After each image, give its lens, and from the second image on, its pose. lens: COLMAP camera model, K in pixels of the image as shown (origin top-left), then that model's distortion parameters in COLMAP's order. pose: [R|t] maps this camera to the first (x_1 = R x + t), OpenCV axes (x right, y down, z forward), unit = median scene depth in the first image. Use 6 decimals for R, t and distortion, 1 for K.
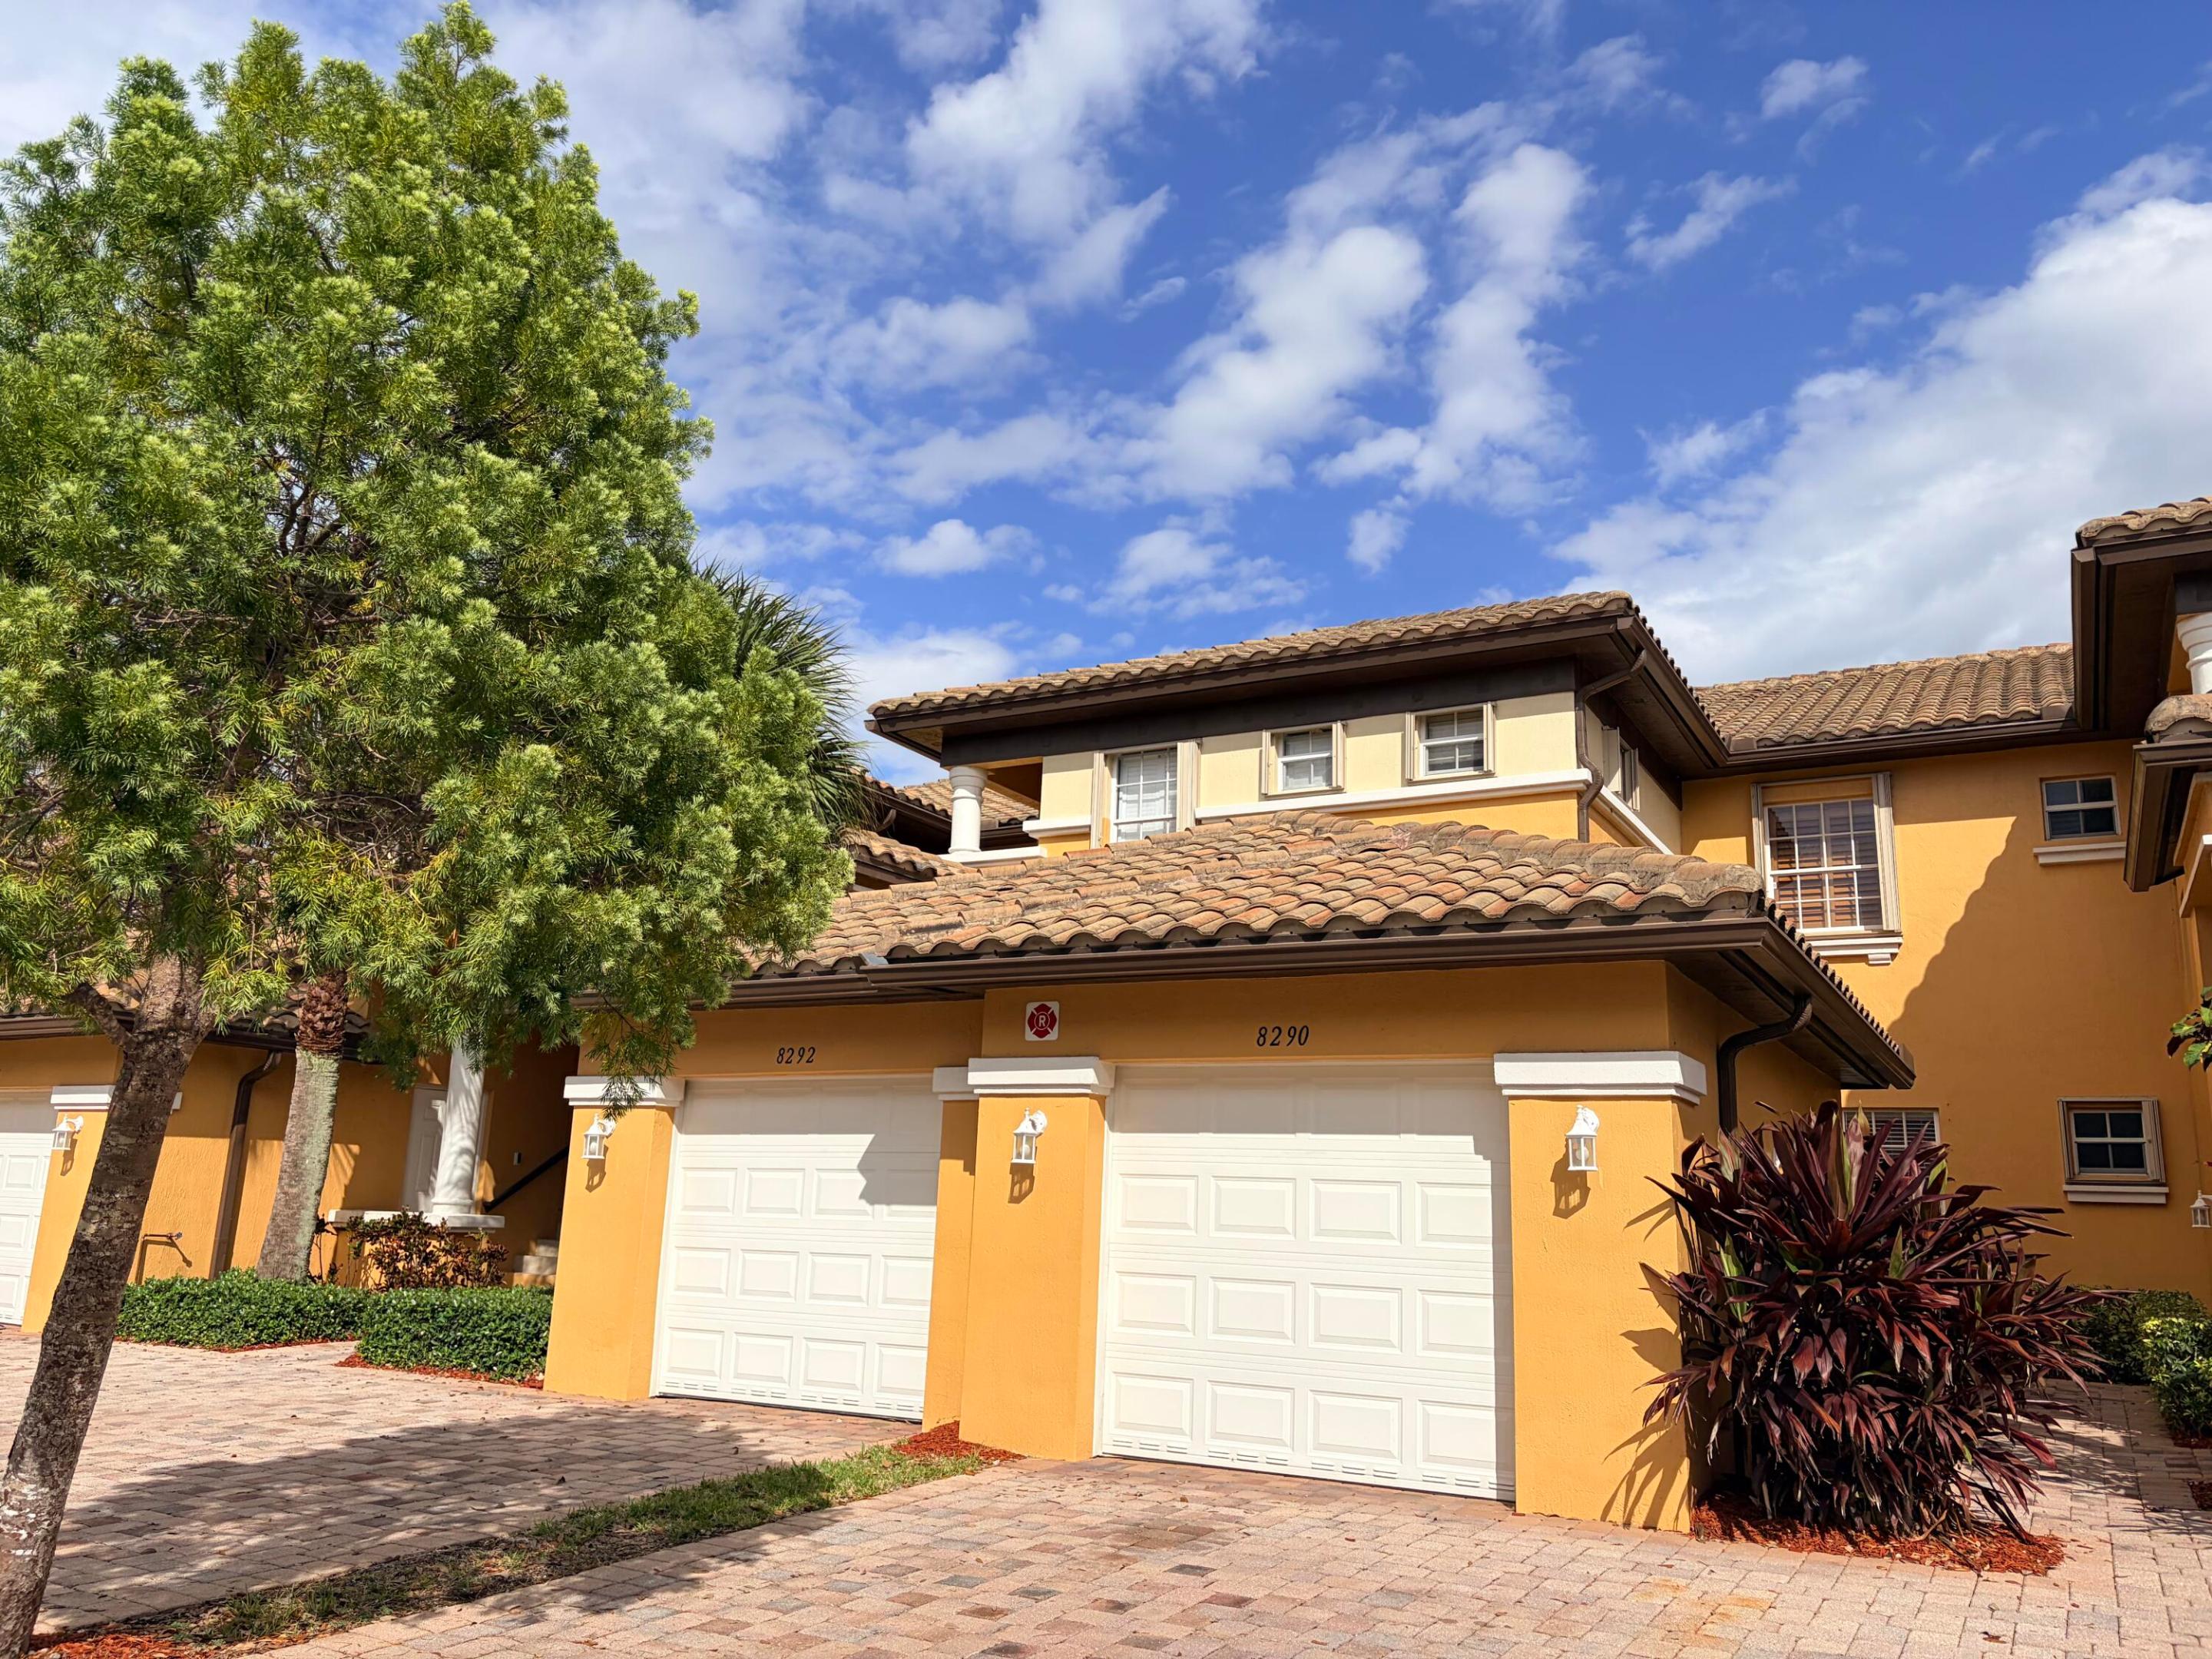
lens RADIAL K [[1663.3, 0, 1116.0], [0, 1663.3, 844.6], [0, 0, 1]] dist [0.047211, -0.047665]
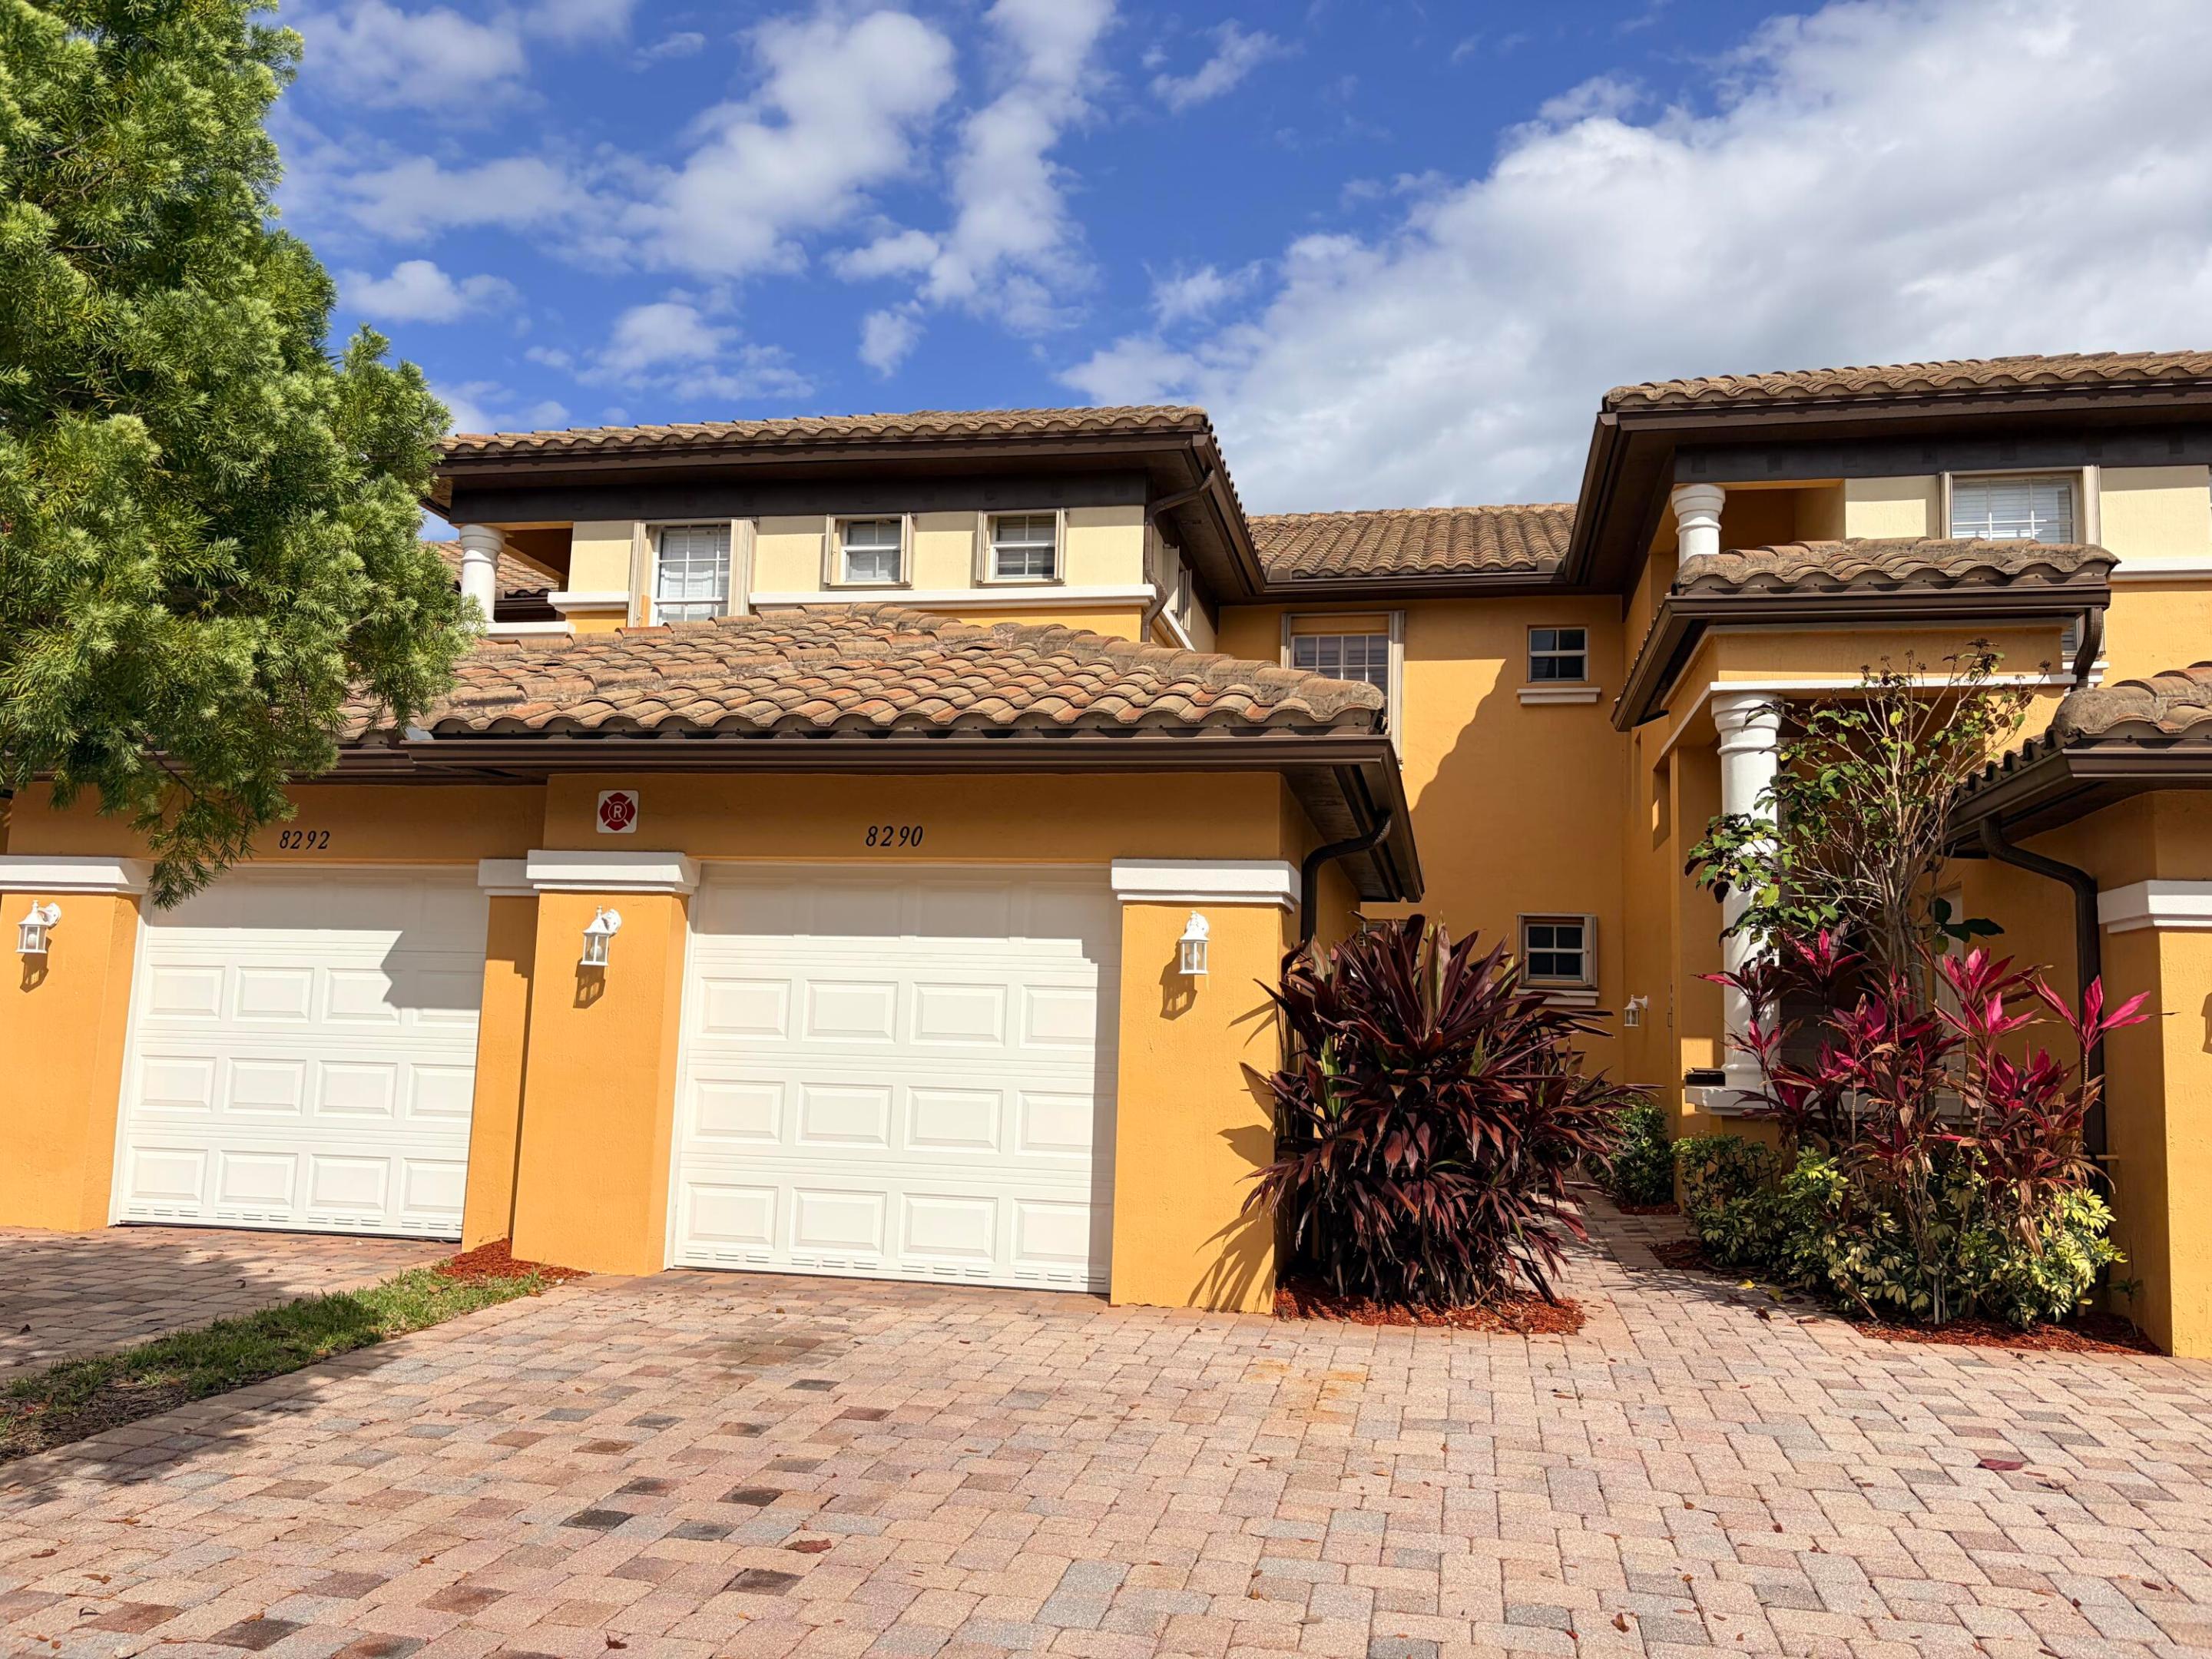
lens RADIAL K [[1663.3, 0, 1122.1], [0, 1663.3, 839.5], [0, 0, 1]] dist [0.047211, -0.047665]
pose [[0.951859, 0.032320, 0.304826, -0.061268], [-0.066605, 0.992474, 0.102755, 0.009660], [-0.299211, -0.118111, 0.946849, 0.054344]]
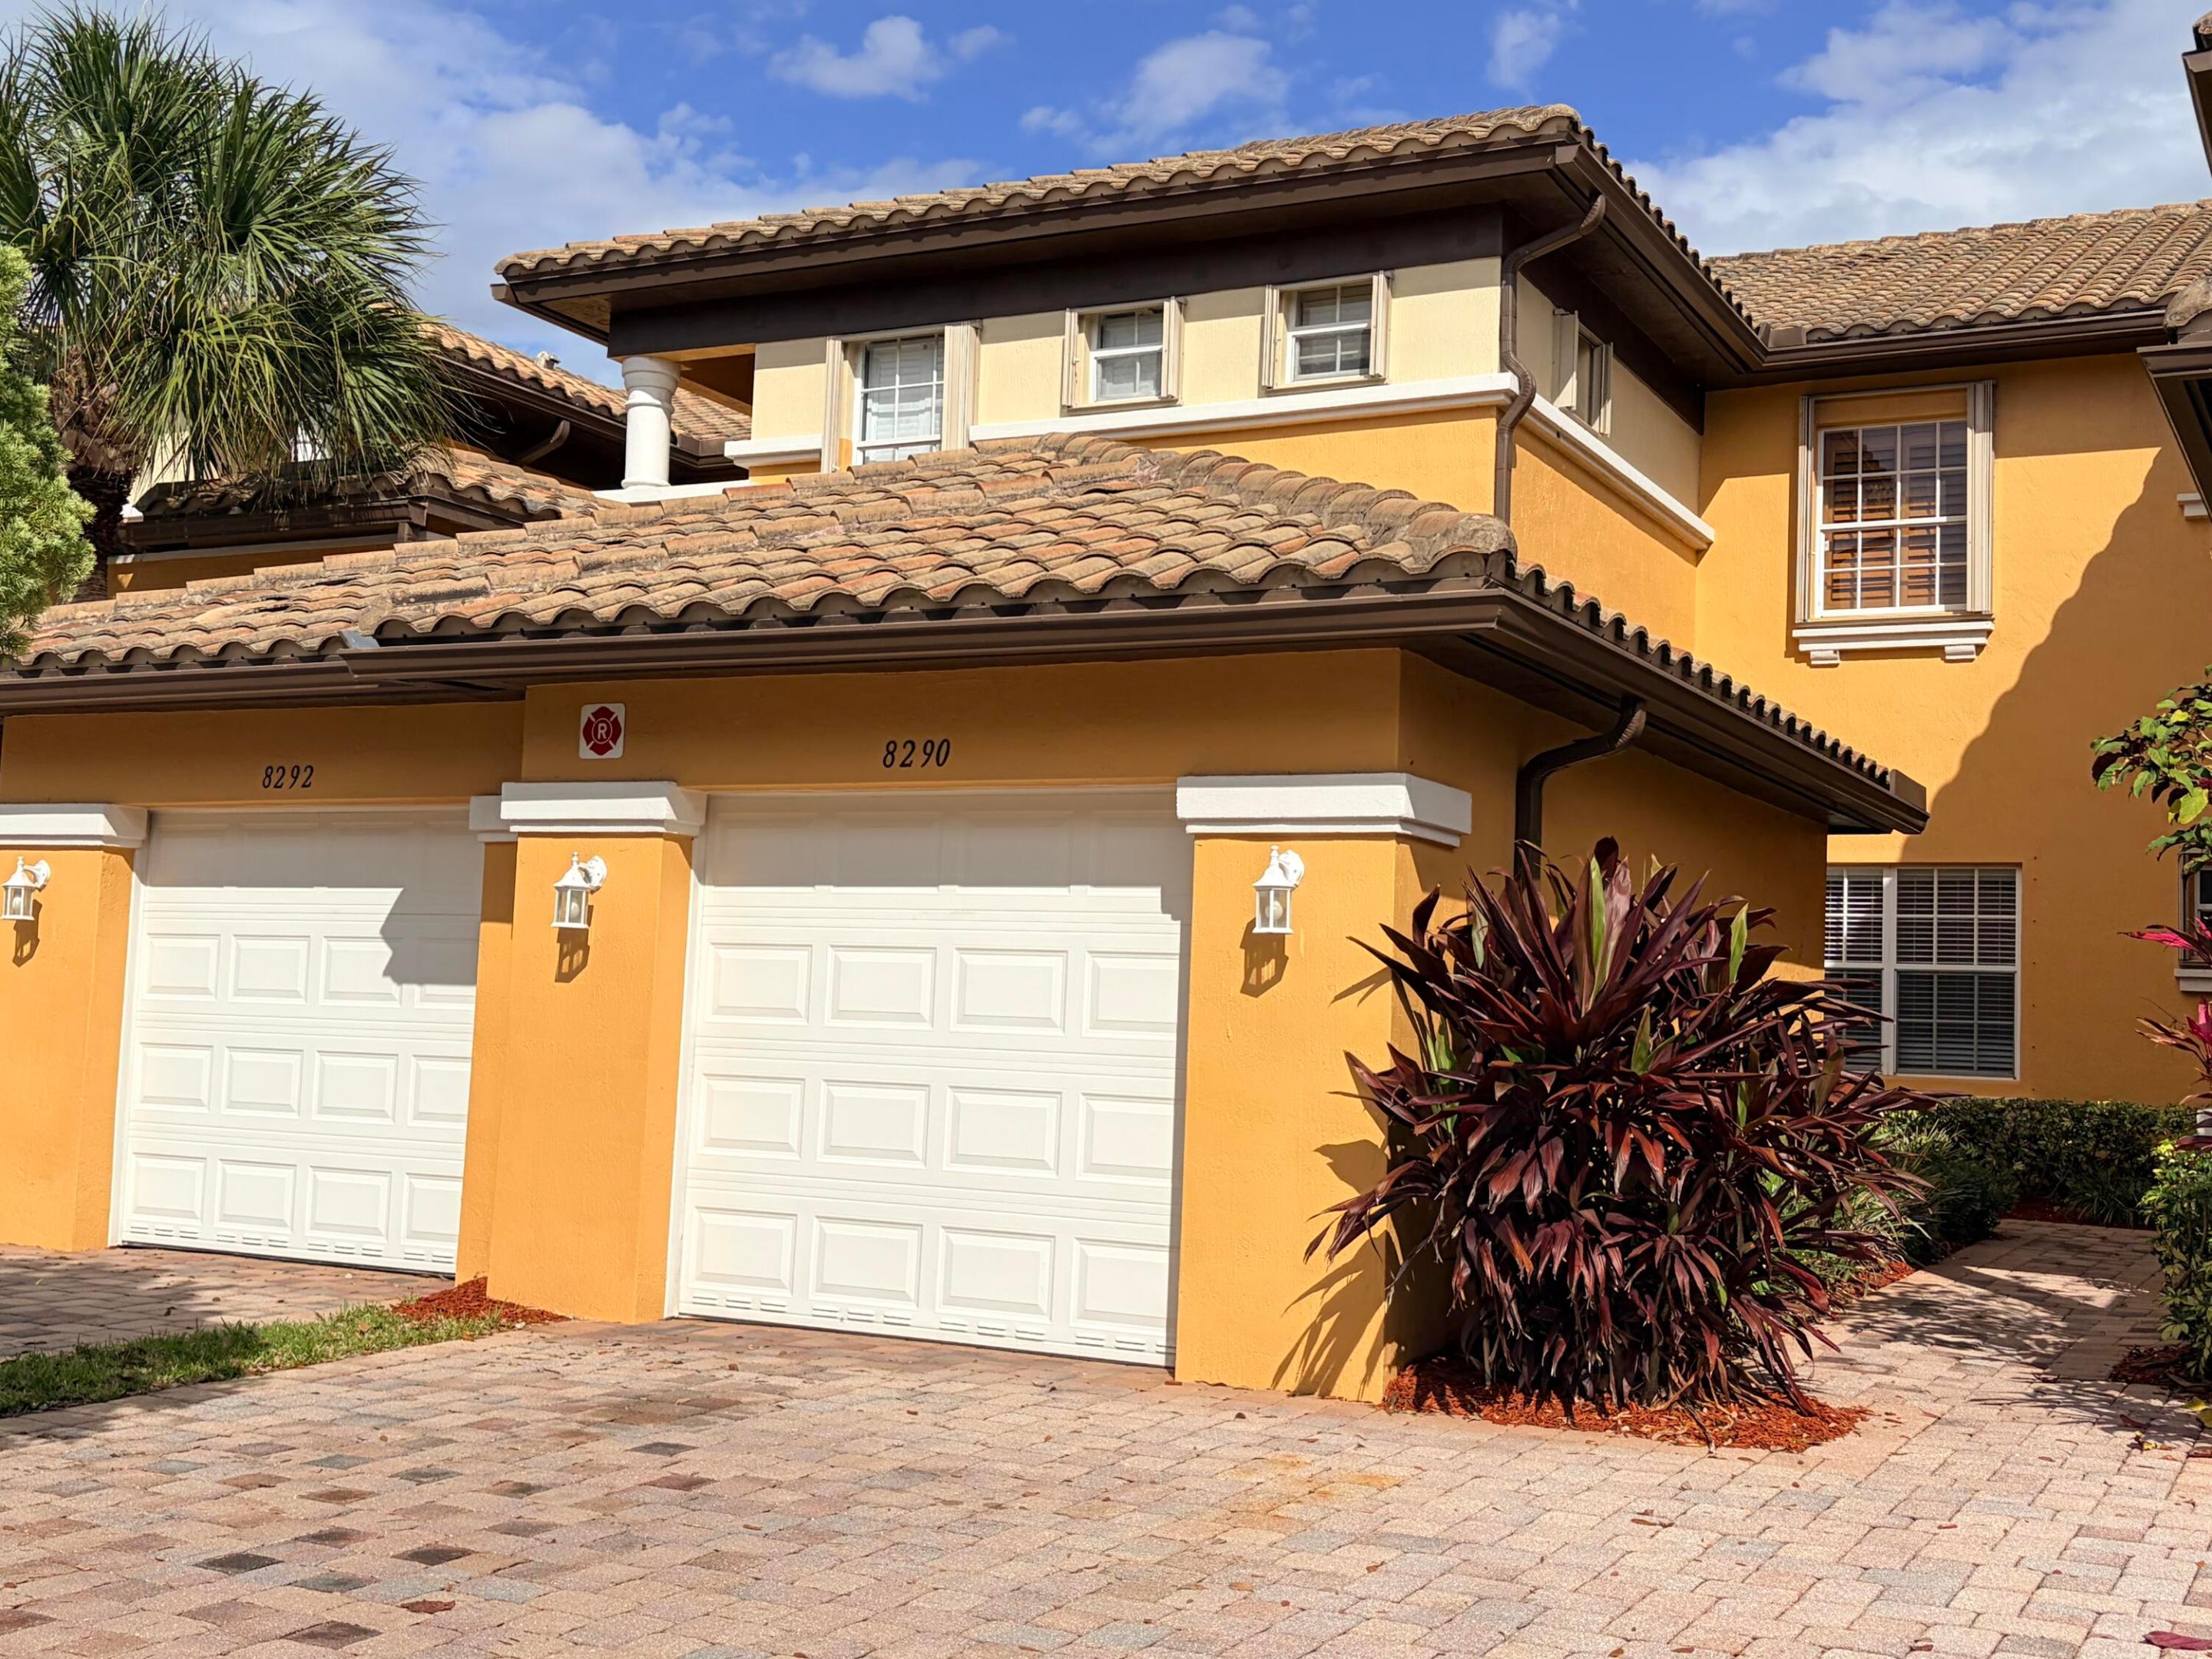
lens RADIAL K [[2466.4, 0, 1122.1], [0, 2466.4, 844.9], [0, 0, 1]] dist [0.040729, 0.000000]
pose [[0.999440, 0.005453, 0.033009, 0.145799], [-0.010264, 0.989027, 0.147376, -0.002424], [-0.031843, -0.147633, 0.988530, -0.050541]]
